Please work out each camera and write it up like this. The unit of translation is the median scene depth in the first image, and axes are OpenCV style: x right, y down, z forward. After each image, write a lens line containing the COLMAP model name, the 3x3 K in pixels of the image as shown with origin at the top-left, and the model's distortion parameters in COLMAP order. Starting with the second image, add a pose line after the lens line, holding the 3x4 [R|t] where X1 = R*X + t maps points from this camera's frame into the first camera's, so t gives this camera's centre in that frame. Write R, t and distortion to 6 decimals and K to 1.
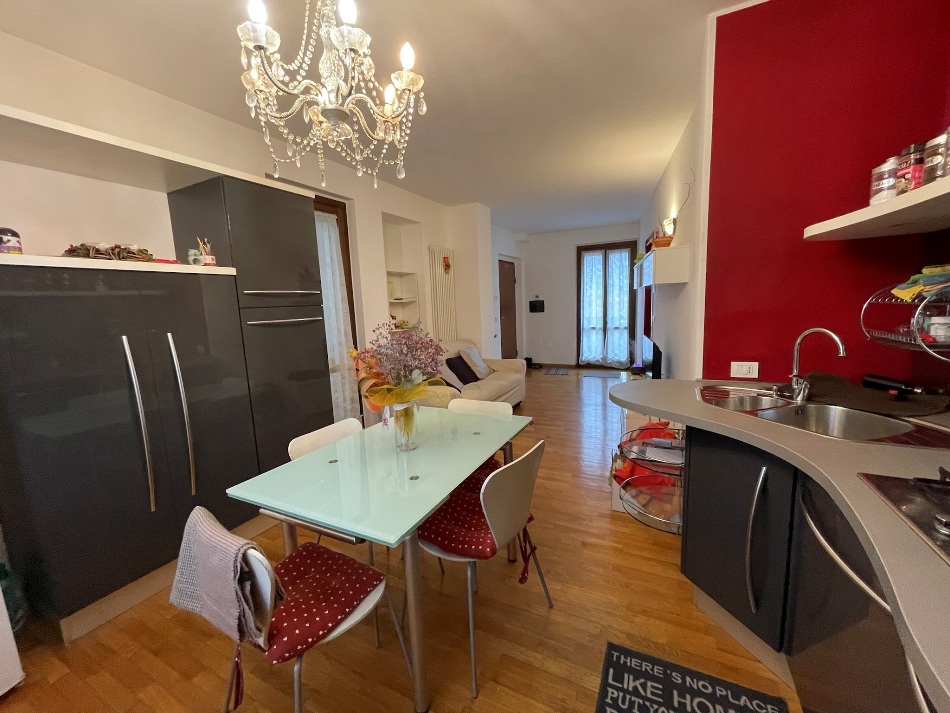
lens RADIAL K [[385.1, 0, 475.0], [0, 385.1, 354.5], [0, 0, 1]] dist [-0.001799, 0.000338]
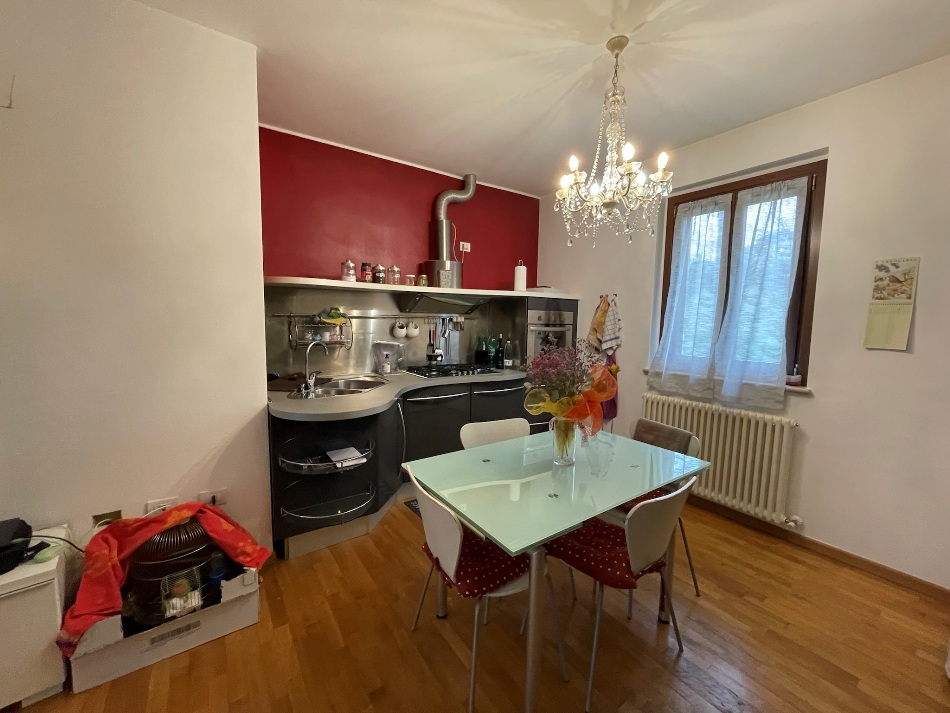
lens RADIAL K [[385.1, 0, 474.0], [0, 385.1, 354.7], [0, 0, 1]] dist [-0.001799, 0.000338]
pose [[-0.882791, -0.027131, 0.468981, -0.101396], [0.074861, 0.977448, 0.197463, -0.060497], [-0.463762, 0.209427, -0.860851, 0.445223]]
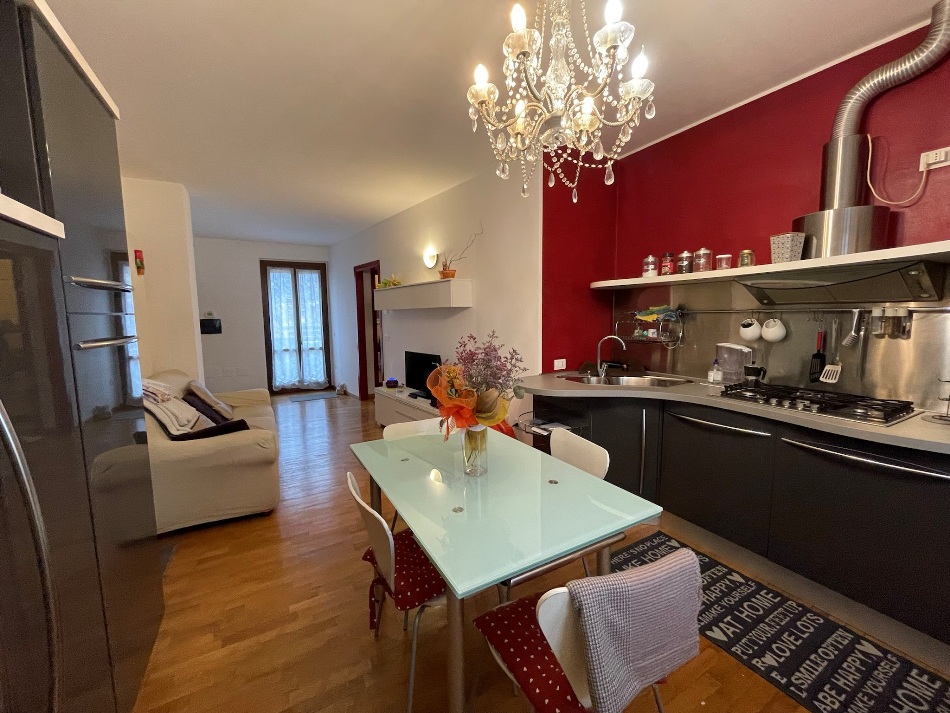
lens RADIAL K [[385.1, 0, 474.8], [0, 385.1, 352.8], [0, 0, 1]] dist [-0.001799, 0.000338]
pose [[0.558113, -0.047498, 0.828404, -0.214012], [0.099309, 0.995008, -0.009856, -0.007422], [-0.823801, 0.087769, 0.560044, 0.106990]]
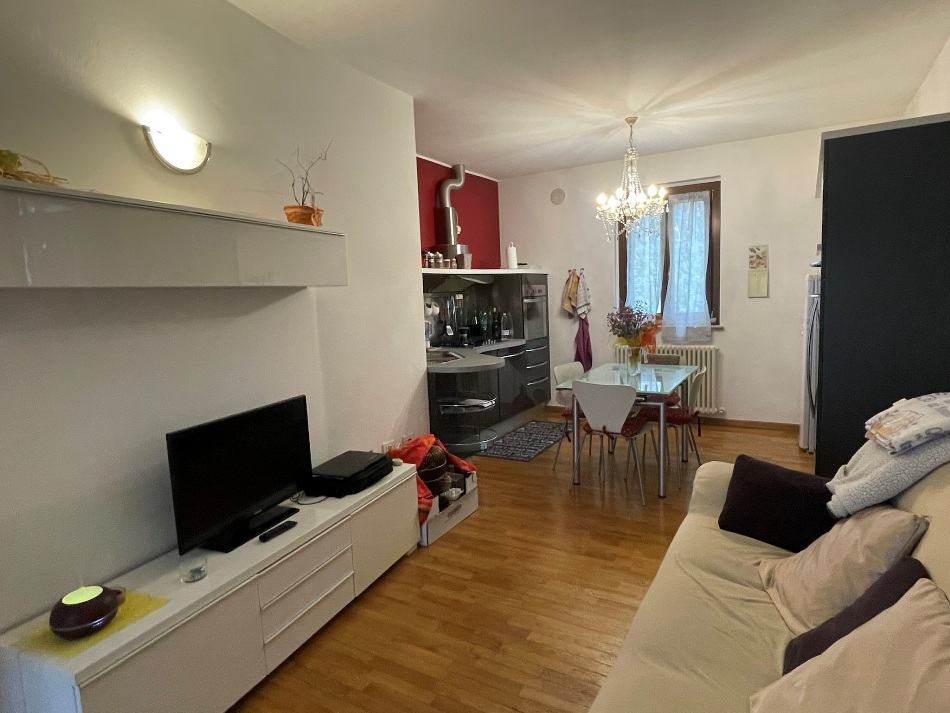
lens RADIAL K [[555.1, 0, 470.2], [0, 555.1, 353.4], [0, 0, 1]] dist [0.000194, 0.000157]
pose [[-0.995262, 0.067658, 0.069826, 0.084222], [0.082629, 0.967077, 0.240696, -0.117015], [-0.051242, 0.245326, -0.968086, 0.782036]]
